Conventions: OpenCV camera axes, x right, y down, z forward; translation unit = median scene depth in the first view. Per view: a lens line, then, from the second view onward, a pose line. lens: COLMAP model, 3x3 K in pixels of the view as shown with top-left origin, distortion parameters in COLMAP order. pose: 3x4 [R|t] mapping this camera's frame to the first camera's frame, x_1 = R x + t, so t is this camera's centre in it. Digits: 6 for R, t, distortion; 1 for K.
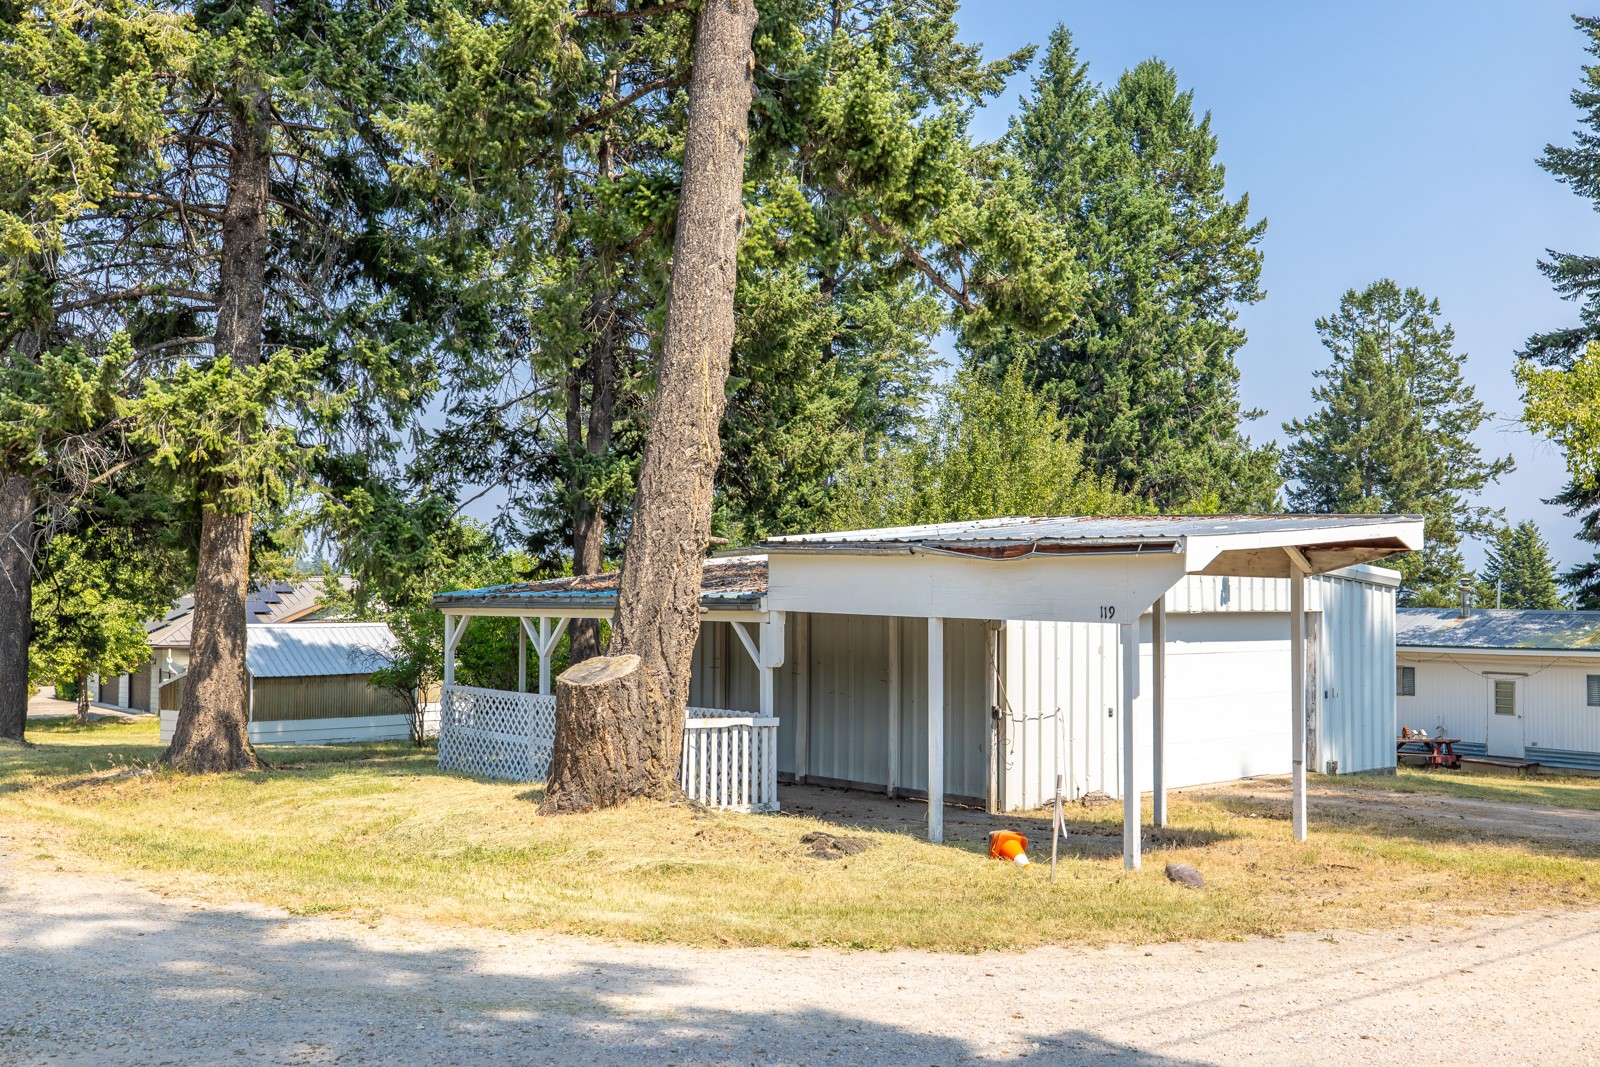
lens RADIAL K [[1531.3, 0, 805.1], [0, 1531.3, 543.5], [0, 0, 1]] dist [0.001189, 0.000000]
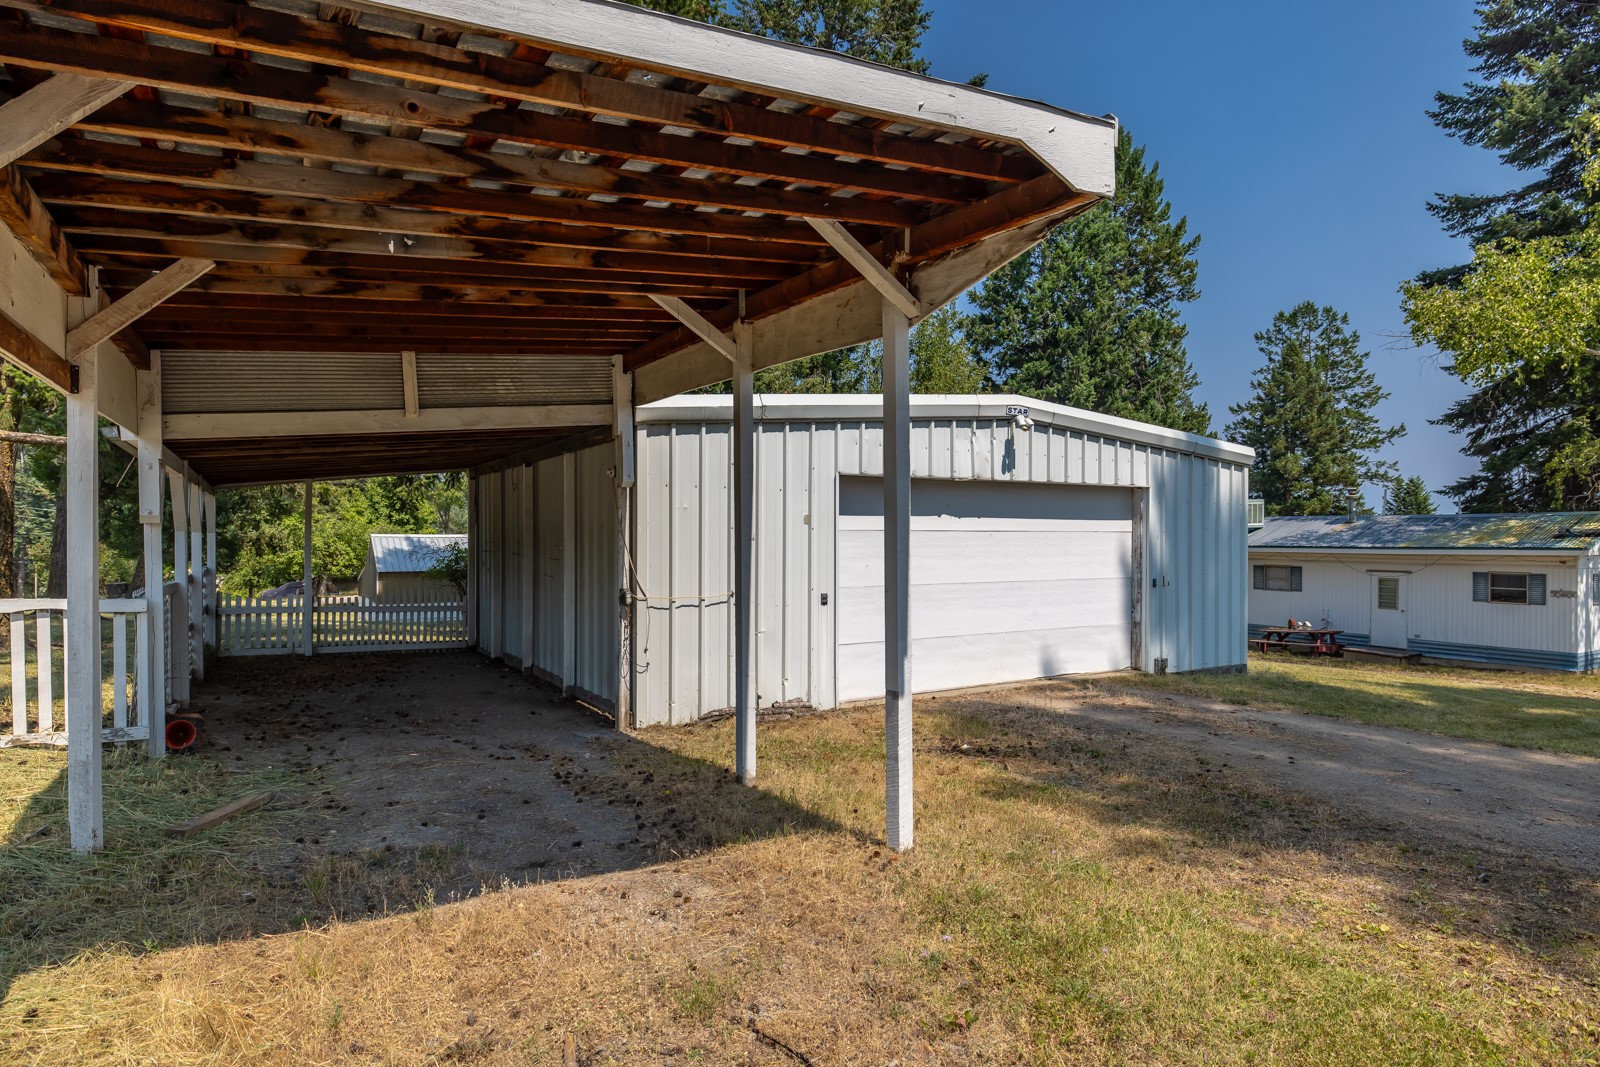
lens RADIAL K [[875.2, 0, 796.8], [0, 875.2, 537.9], [0, 0, 1]] dist [-0.003959, -0.000051]
pose [[0.984533, -0.003402, -0.175167, 0.086113], [0.009550, 0.999367, 0.034268, 0.020461], [0.174939, -0.035411, 0.983942, 0.179587]]
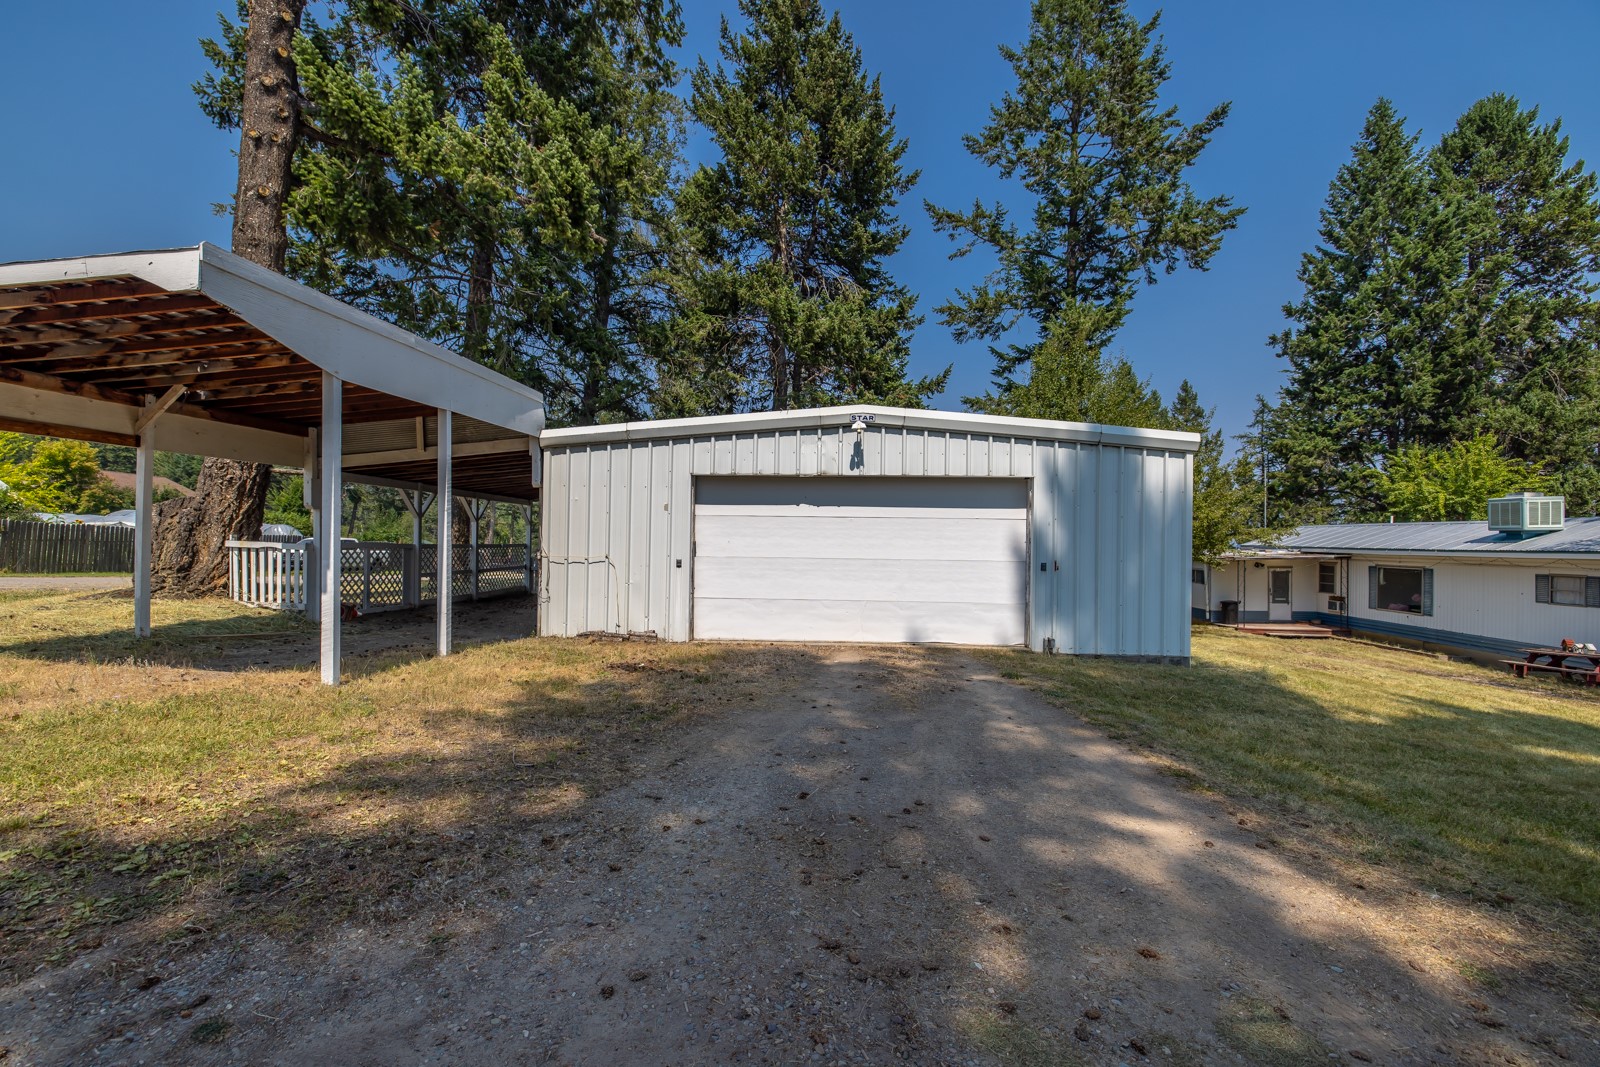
lens RADIAL K [[663.0, 0, 802.5], [0, 663.0, 535.6], [0, 0, 1]] dist [-0.001856, 0.000639]
pose [[0.726028, -0.003713, -0.687655, 0.194490], [0.012675, 0.999888, 0.007983, 0.028302], [0.687549, -0.014512, 0.725993, 0.230679]]
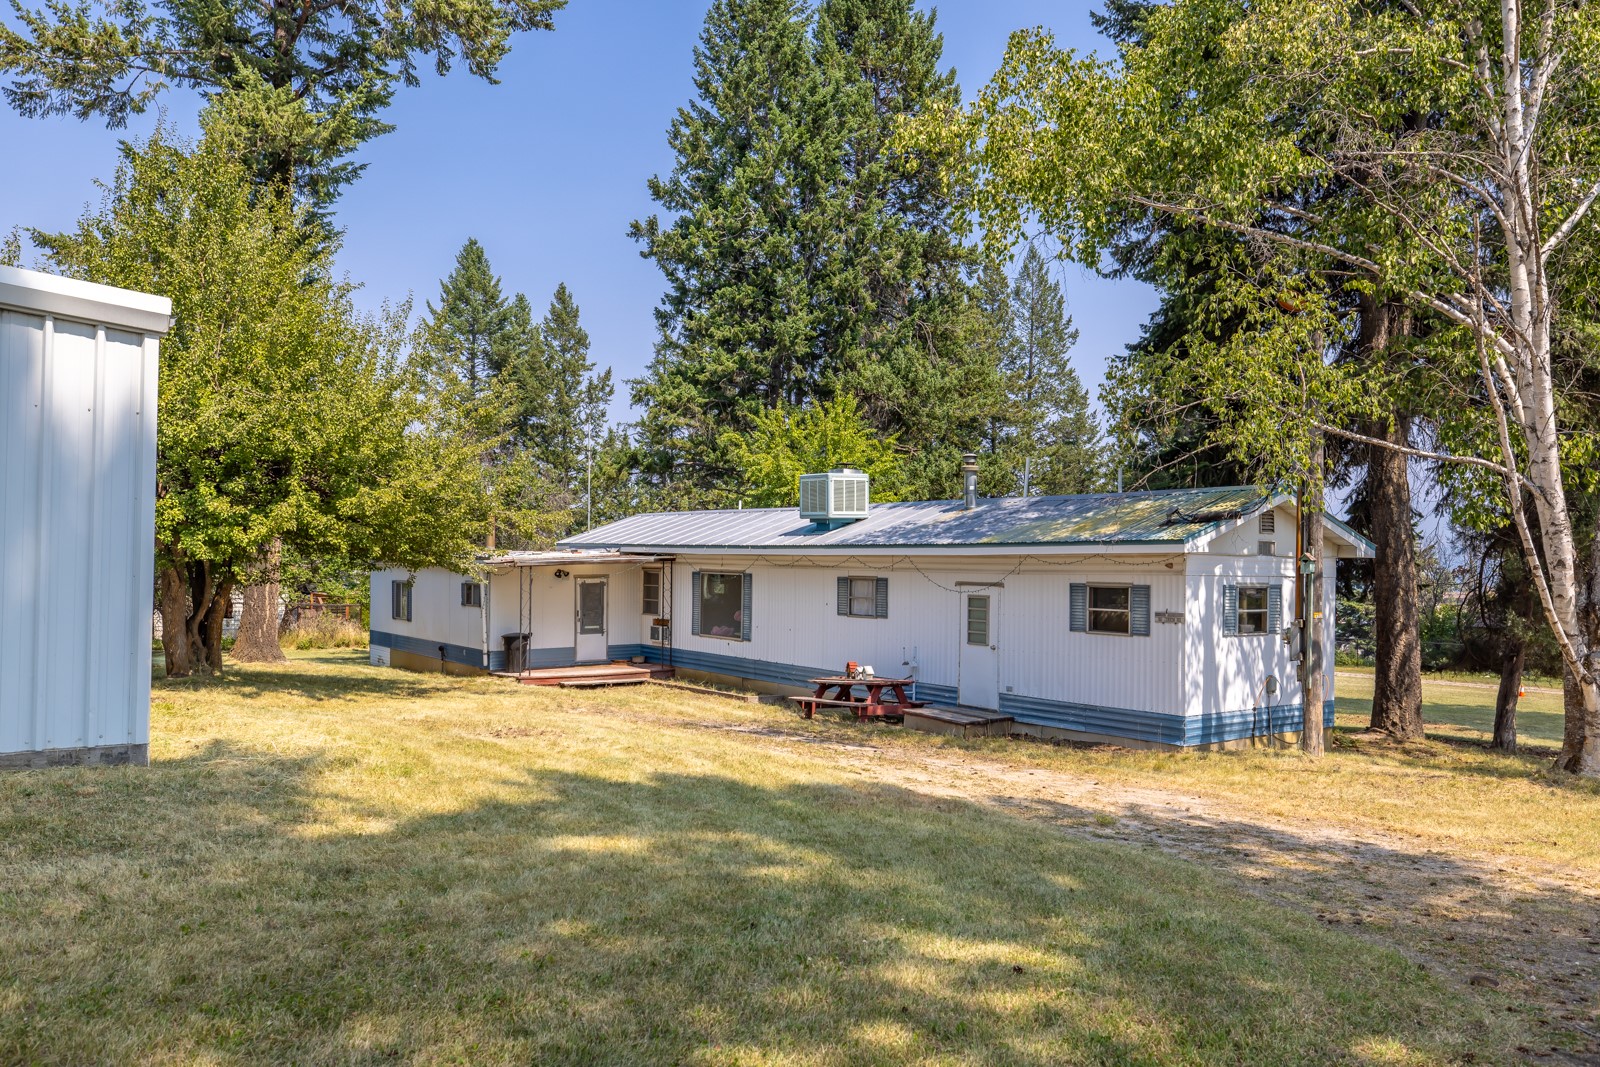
lens RADIAL K [[1185.0, 0, 798.8], [0, 1185.0, 533.5], [0, 0, 1]] dist [-0.001785, -0.003332]
pose [[0.997369, 0.001331, -0.072477, 0.238512], [-0.000598, 0.999949, 0.010131, 0.032965], [0.072487, -0.010061, 0.997319, 0.271799]]
